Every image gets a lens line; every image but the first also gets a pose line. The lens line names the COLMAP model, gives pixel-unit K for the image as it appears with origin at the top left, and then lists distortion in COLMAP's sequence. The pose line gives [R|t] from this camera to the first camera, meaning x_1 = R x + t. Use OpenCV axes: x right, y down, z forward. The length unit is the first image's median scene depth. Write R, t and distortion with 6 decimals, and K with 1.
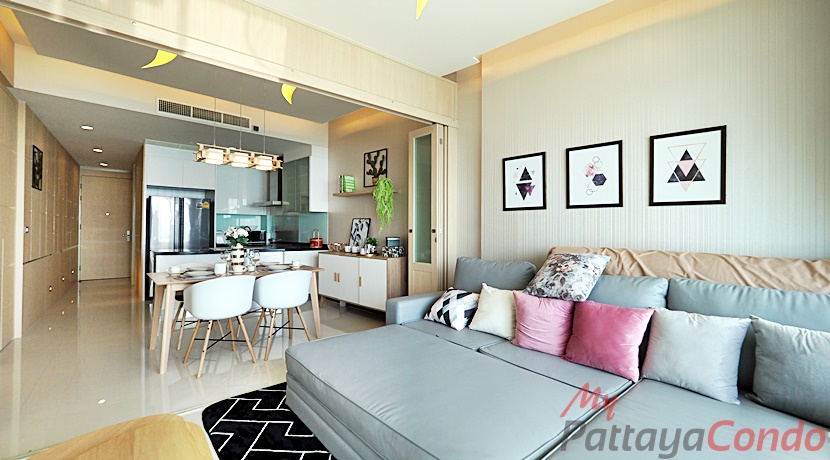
lens RADIAL K [[346.3, 0, 415.0], [0, 346.3, 230.0], [0, 0, 1]] dist [0.001807, 0.000107]
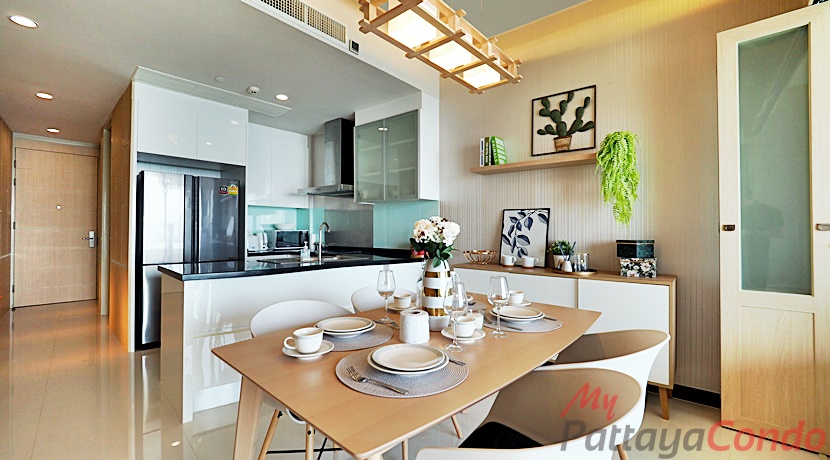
lens RADIAL K [[346.3, 0, 415.0], [0, 346.3, 230.0], [0, 0, 1]] dist [0.001807, 0.000107]
pose [[0.996466, -0.002736, 0.083958, -0.395309], [0.003142, 0.999984, -0.004707, 0.005571], [-0.083944, 0.004954, 0.996458, 0.422385]]
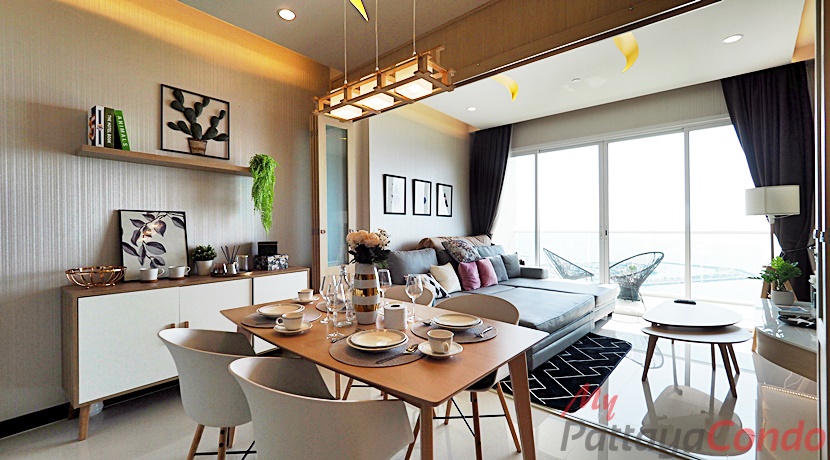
lens RADIAL K [[334.6, 0, 402.0], [0, 334.6, 231.9], [0, 0, 1]] dist [-0.039161, -0.000041]
pose [[-0.080795, -0.018433, 0.996560, -0.654302], [0.010812, 0.999754, 0.019369, -0.007664], [-0.996672, 0.012339, -0.080575, 0.682615]]
